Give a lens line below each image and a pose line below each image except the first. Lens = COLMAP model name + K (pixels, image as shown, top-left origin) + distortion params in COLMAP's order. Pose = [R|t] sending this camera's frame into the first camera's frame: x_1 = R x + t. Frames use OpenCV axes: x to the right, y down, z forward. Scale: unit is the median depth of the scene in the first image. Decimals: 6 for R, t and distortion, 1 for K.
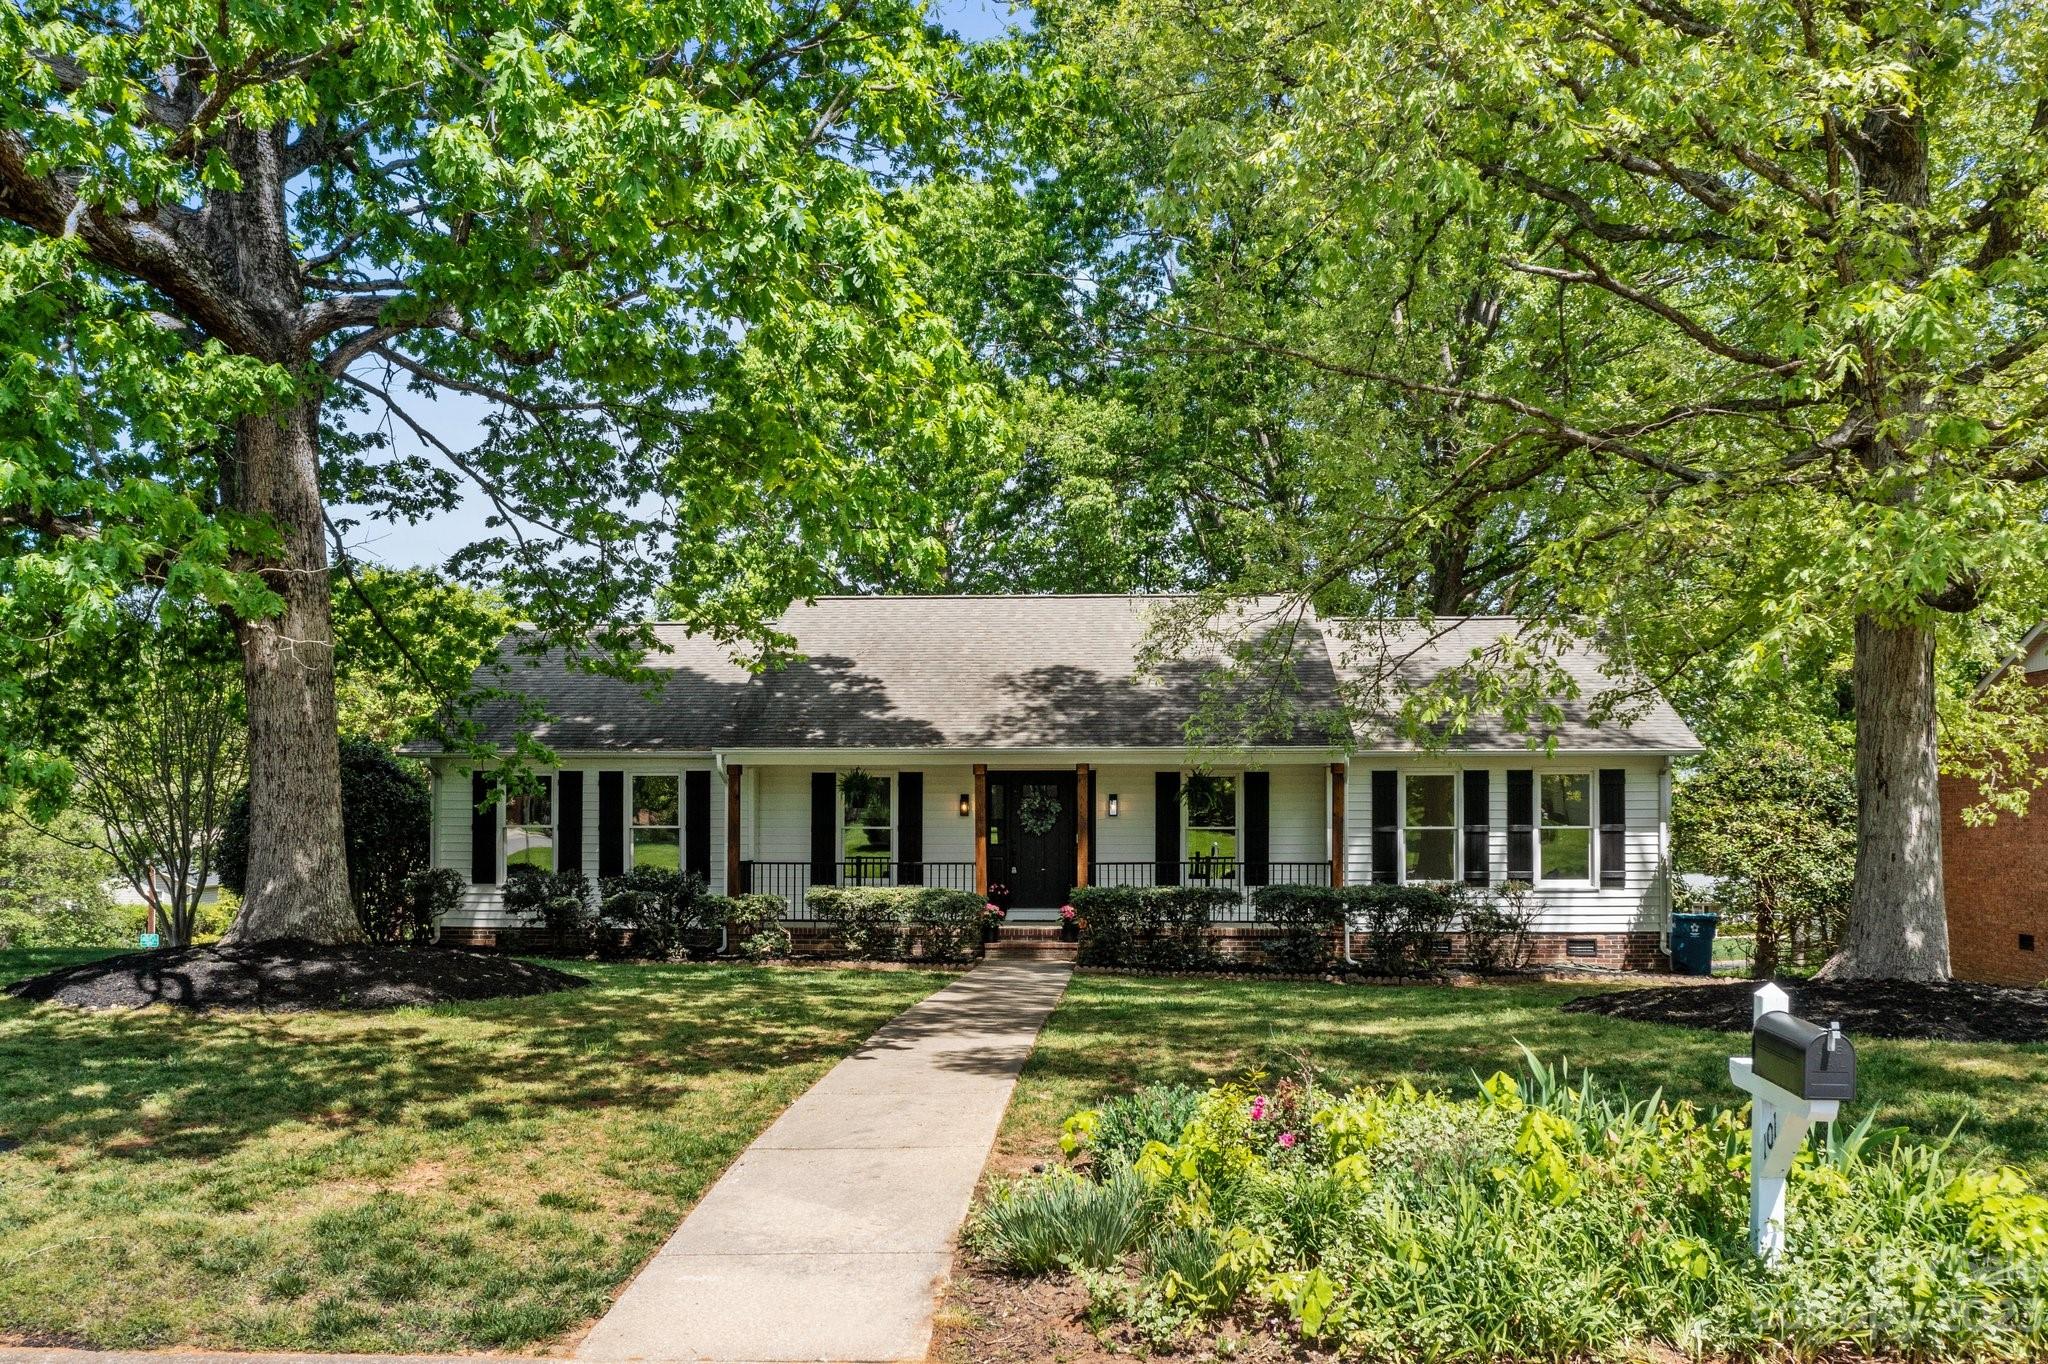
lens RADIAL K [[1701.1, 0, 1025.9], [0, 1701.1, 689.8], [0, 0, 1]] dist [0.007357, 0.003058]
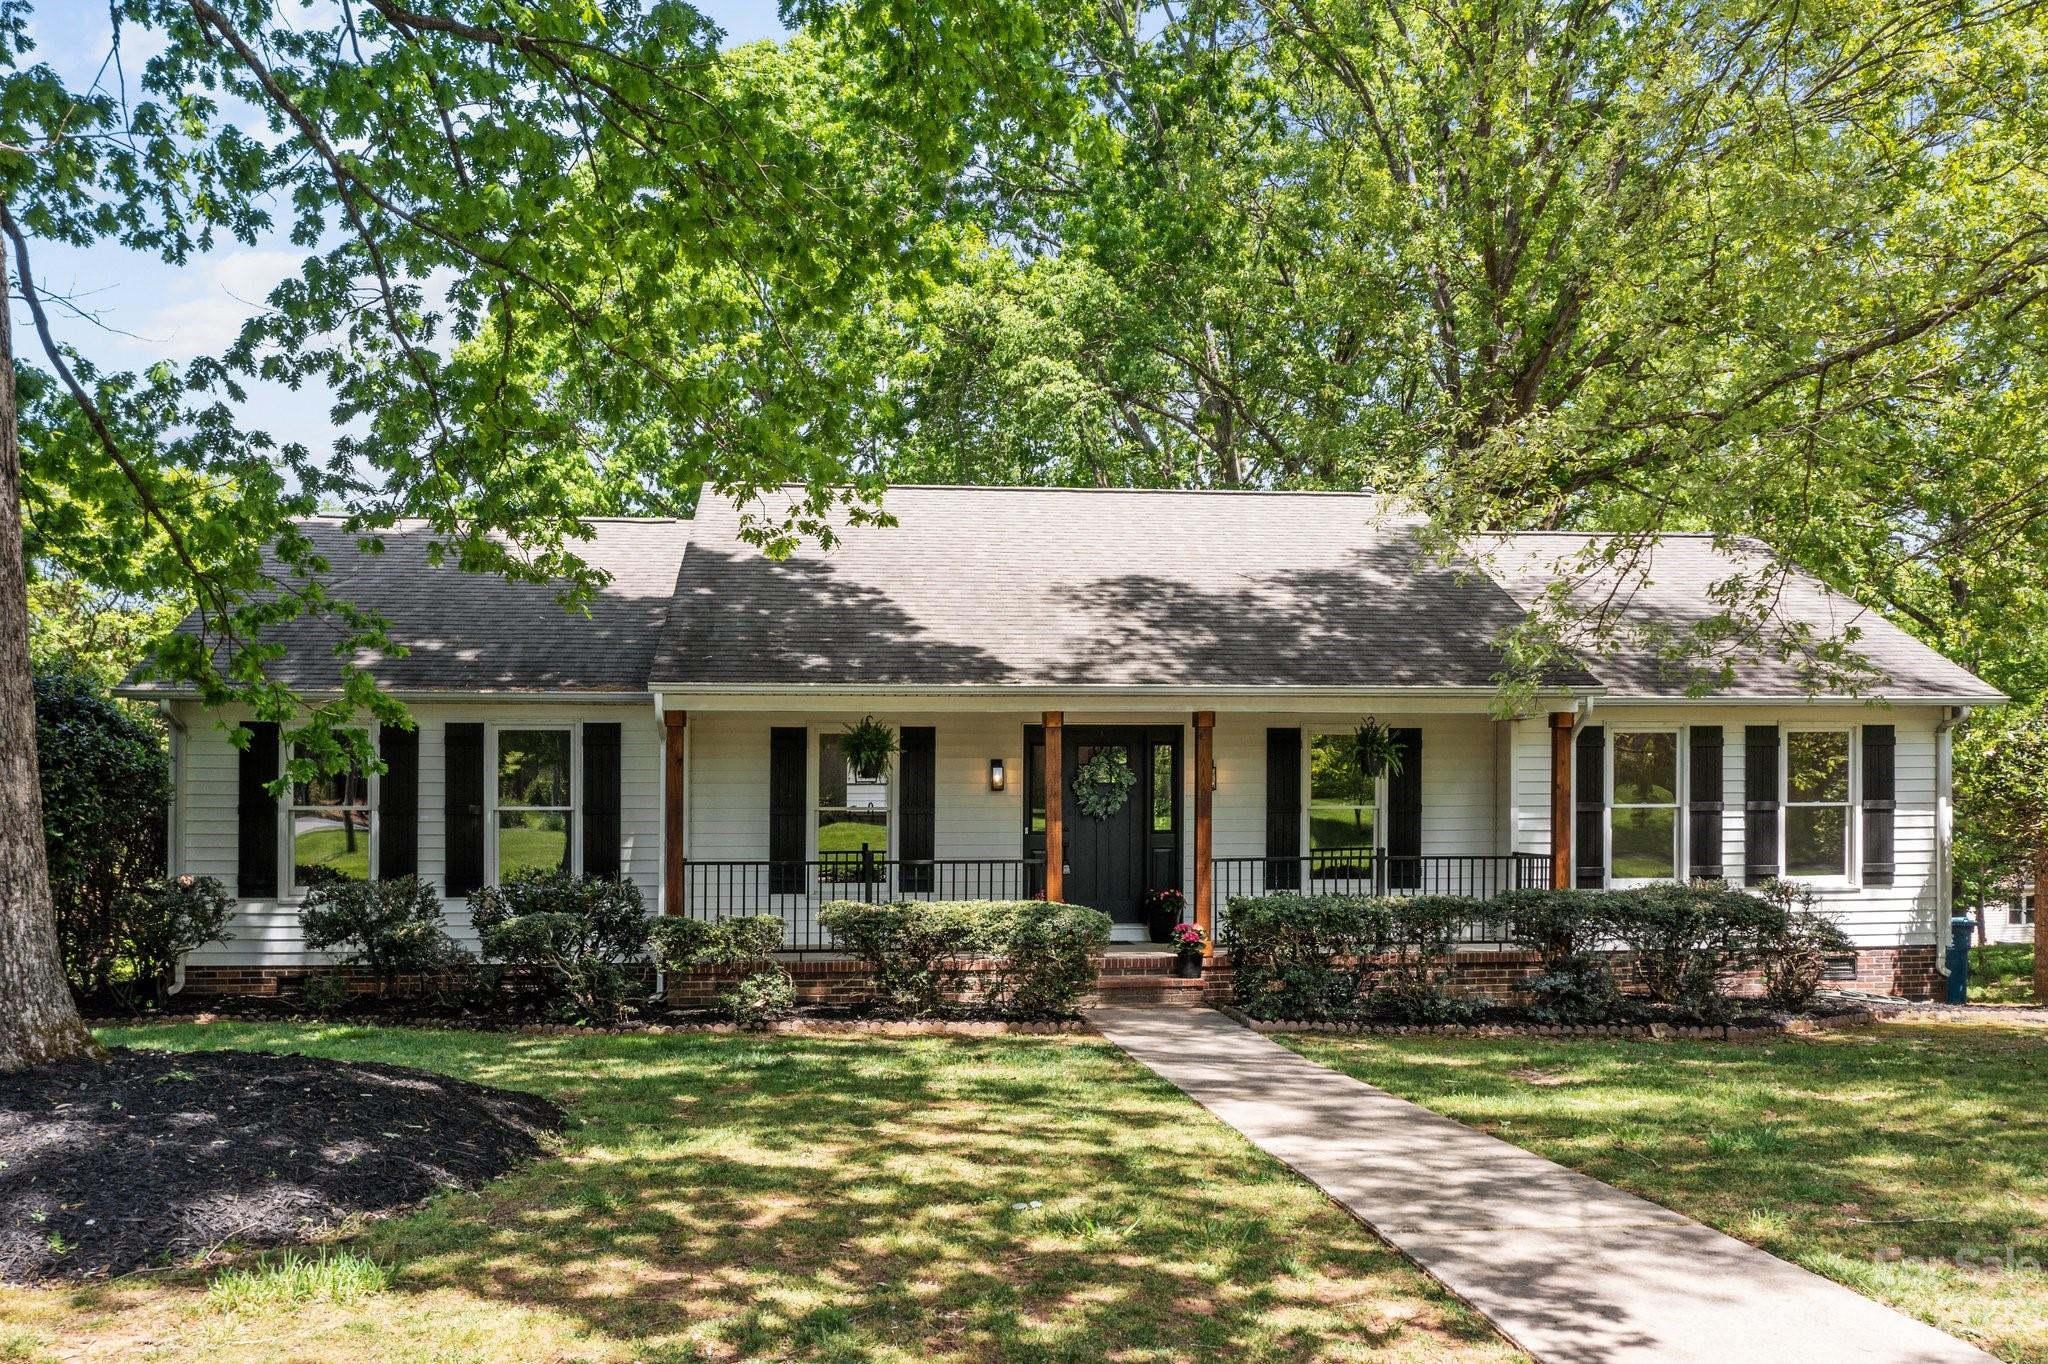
lens RADIAL K [[1701.1, 0, 1016.1], [0, 1701.1, 675.3], [0, 0, 1]] dist [0.007357, 0.003058]
pose [[0.987793, 0.008350, 0.155547, -0.139763], [-0.008659, 0.999962, 0.001313, 0.027365], [-0.155530, -0.002644, 0.987828, 0.328552]]
